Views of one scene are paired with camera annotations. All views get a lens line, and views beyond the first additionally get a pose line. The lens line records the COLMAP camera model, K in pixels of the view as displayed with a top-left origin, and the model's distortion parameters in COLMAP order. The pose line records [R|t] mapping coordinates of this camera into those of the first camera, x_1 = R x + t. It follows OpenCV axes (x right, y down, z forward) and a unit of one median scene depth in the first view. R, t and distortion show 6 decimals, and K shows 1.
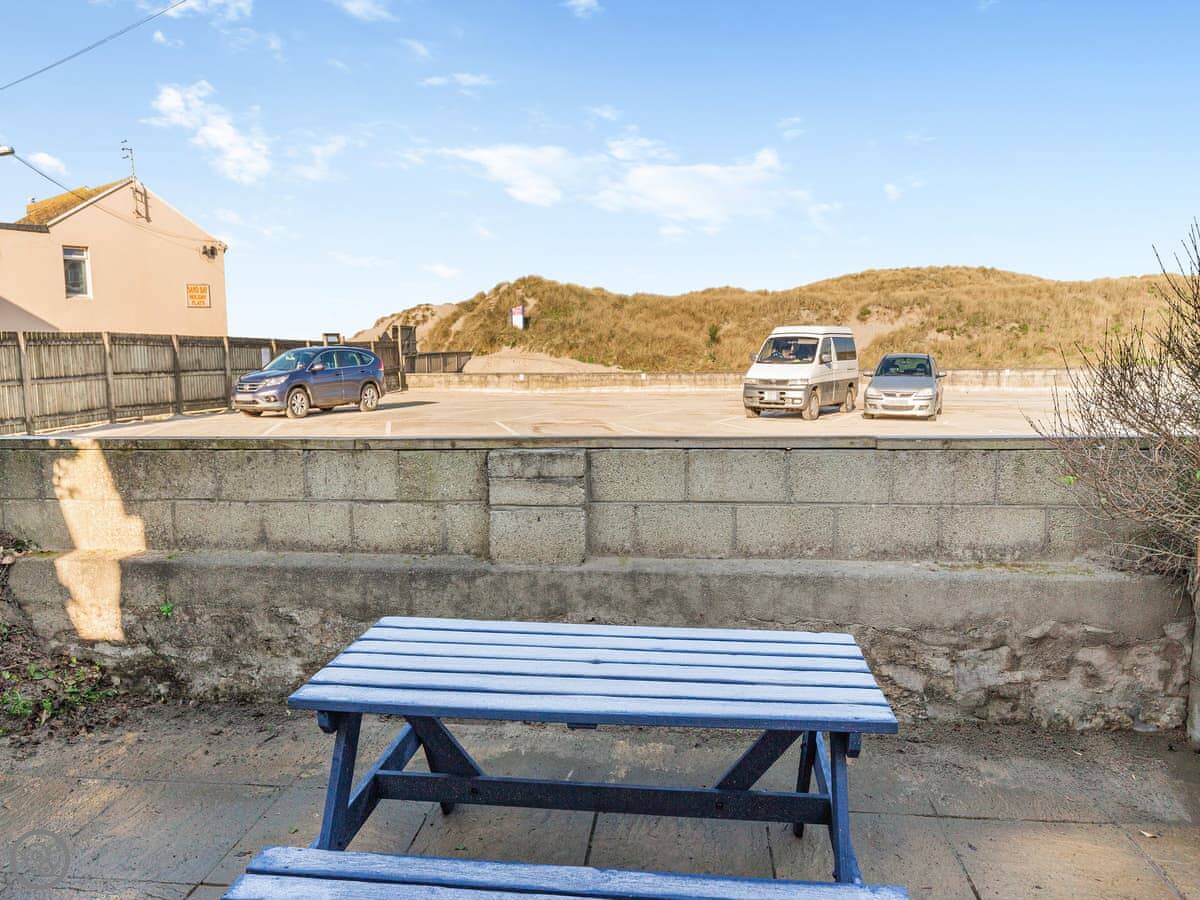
lens RADIAL K [[622.4, 0, 608.5], [0, 622.4, 445.5], [0, 0, 1]] dist [0.001674, 0.001641]
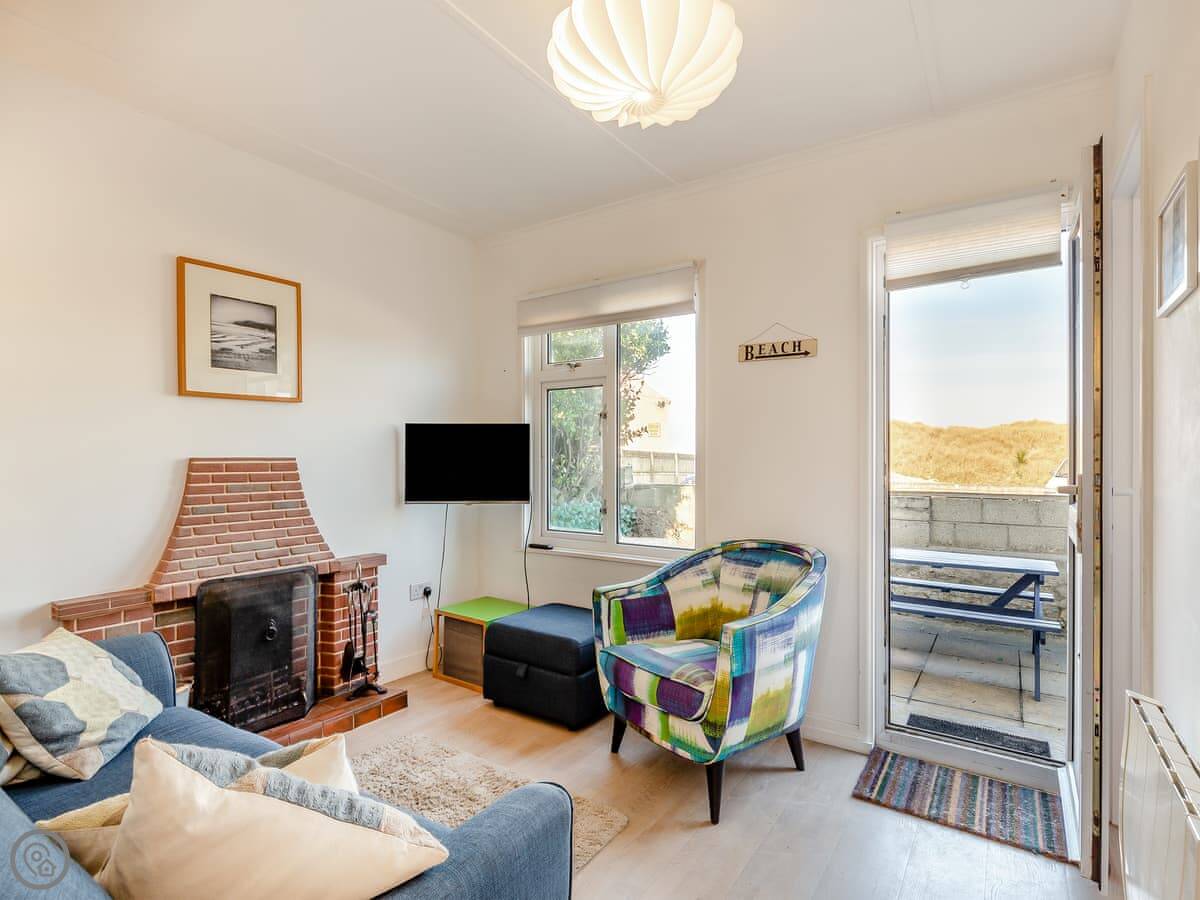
lens RADIAL K [[622.4, 0, 599.7], [0, 622.4, 458.0], [0, 0, 1]] dist [0.001674, 0.001641]
pose [[0.894875, 0.015608, -0.446044, -0.031951], [-0.097297, 0.982174, -0.160835, 0.109201], [0.435582, 0.187326, 0.880441, -0.483761]]
